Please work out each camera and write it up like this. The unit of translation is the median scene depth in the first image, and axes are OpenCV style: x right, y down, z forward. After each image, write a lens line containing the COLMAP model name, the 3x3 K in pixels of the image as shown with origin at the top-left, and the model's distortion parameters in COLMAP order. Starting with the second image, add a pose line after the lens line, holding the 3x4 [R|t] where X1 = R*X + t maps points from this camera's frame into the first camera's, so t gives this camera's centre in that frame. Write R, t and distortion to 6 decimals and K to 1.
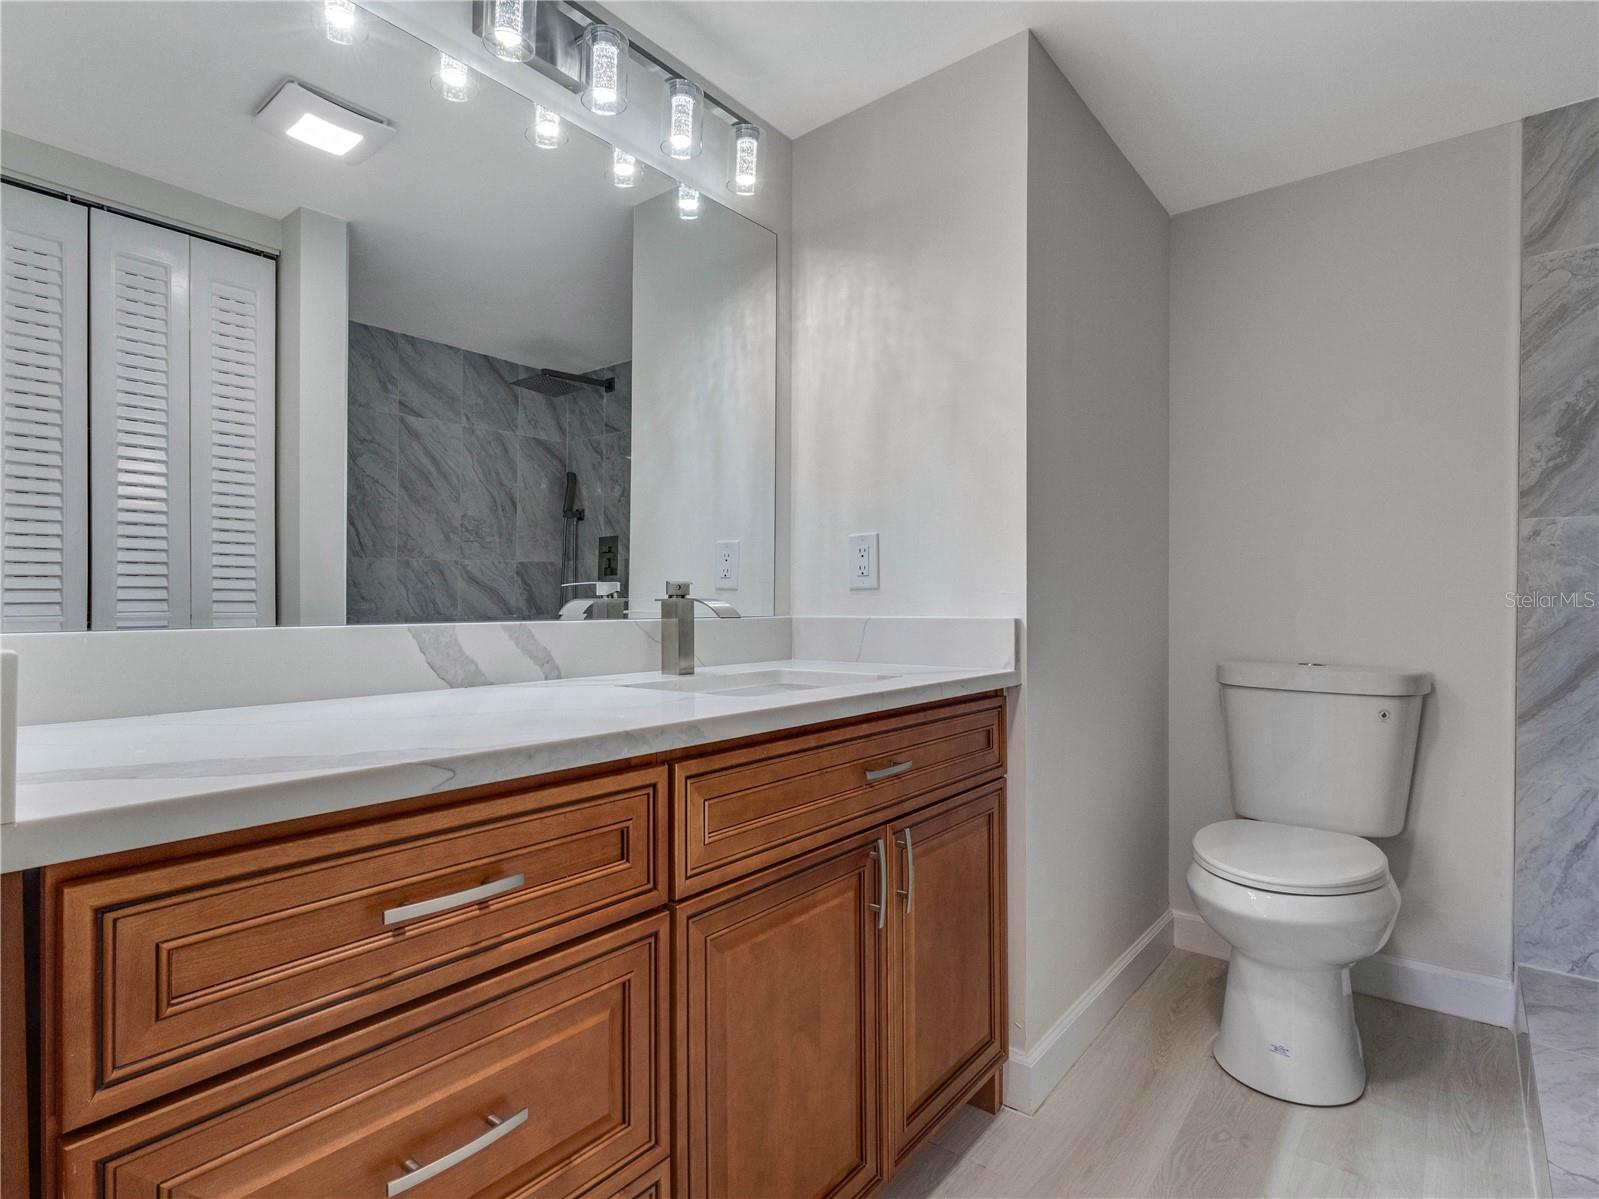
lens RADIAL K [[868.1, 0, 730.7], [0, 868.1, 600.1], [0, 0, 1]] dist [0.002351, 0.002419]
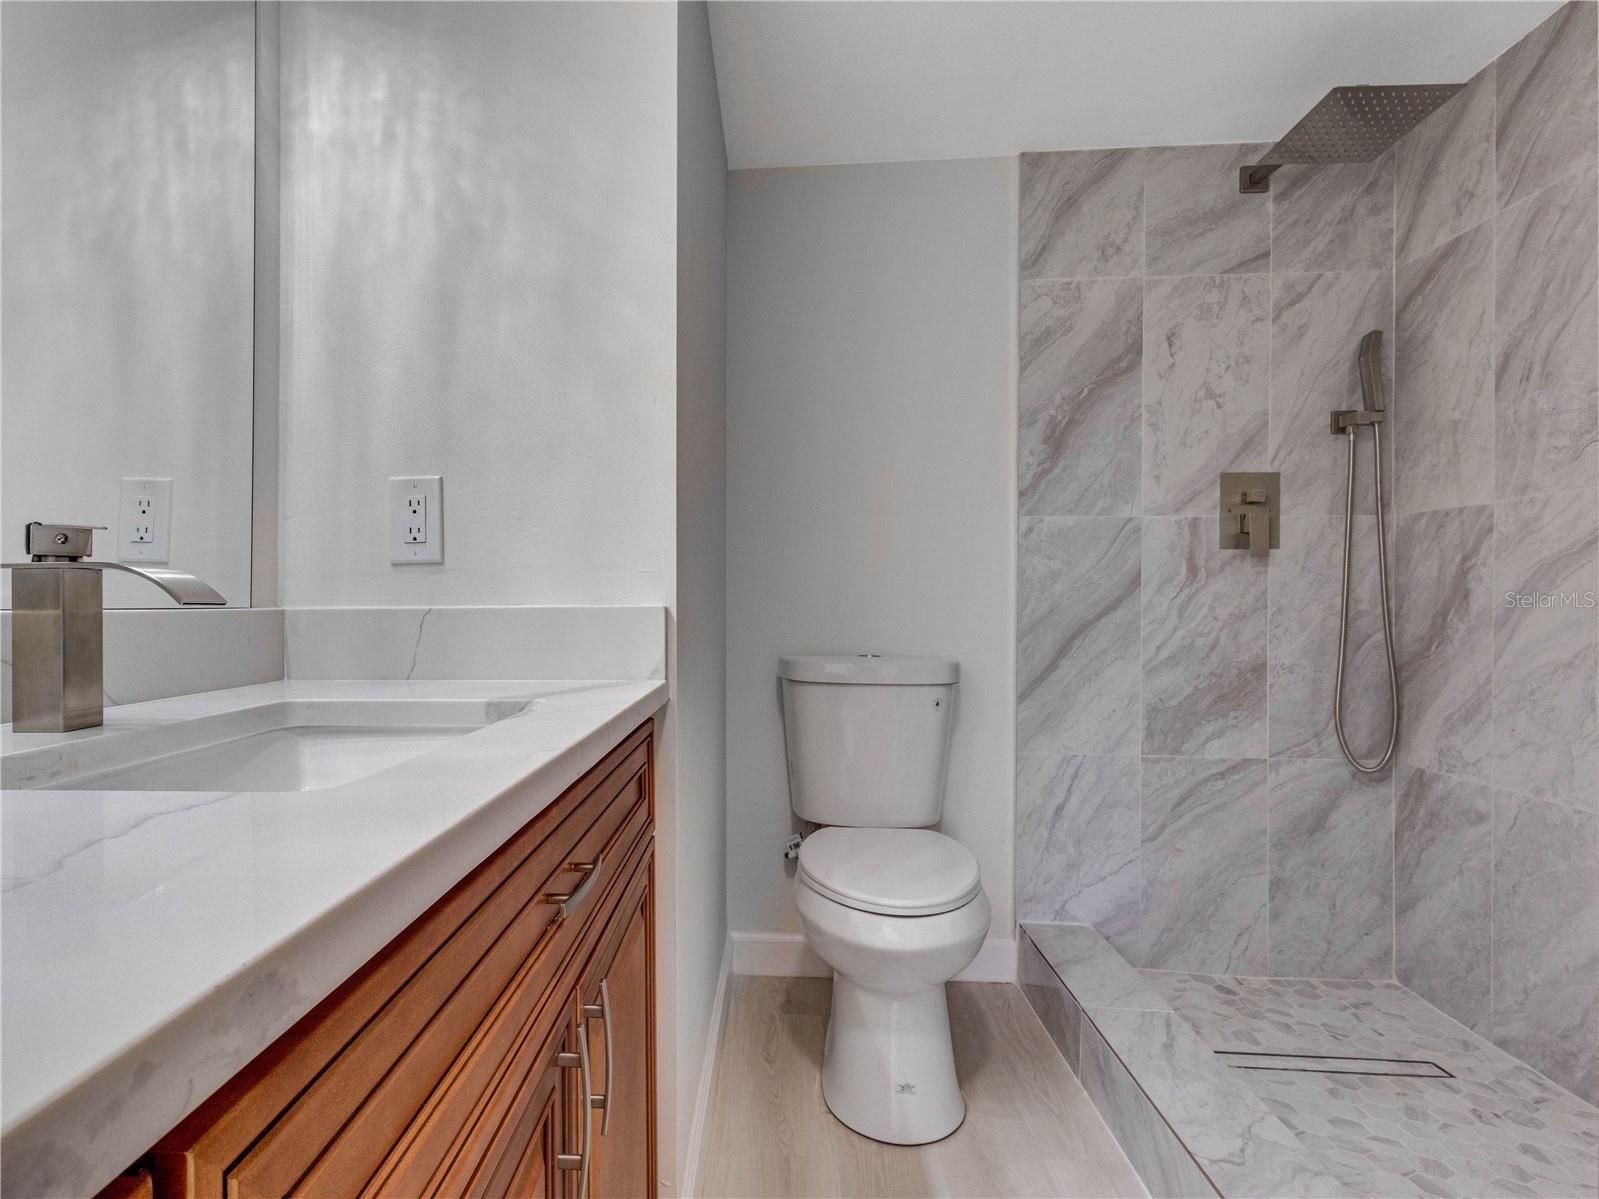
lens RADIAL K [[868.1, 0, 730.7], [0, 868.1, 600.1], [0, 0, 1]] dist [0.002351, 0.002419]
pose [[0.799382, 0.001423, 0.600822, -0.044409], [0.000662, 0.999995, -0.003249, 0.016030], [-0.600823, 0.002995, 0.799376, 0.349283]]
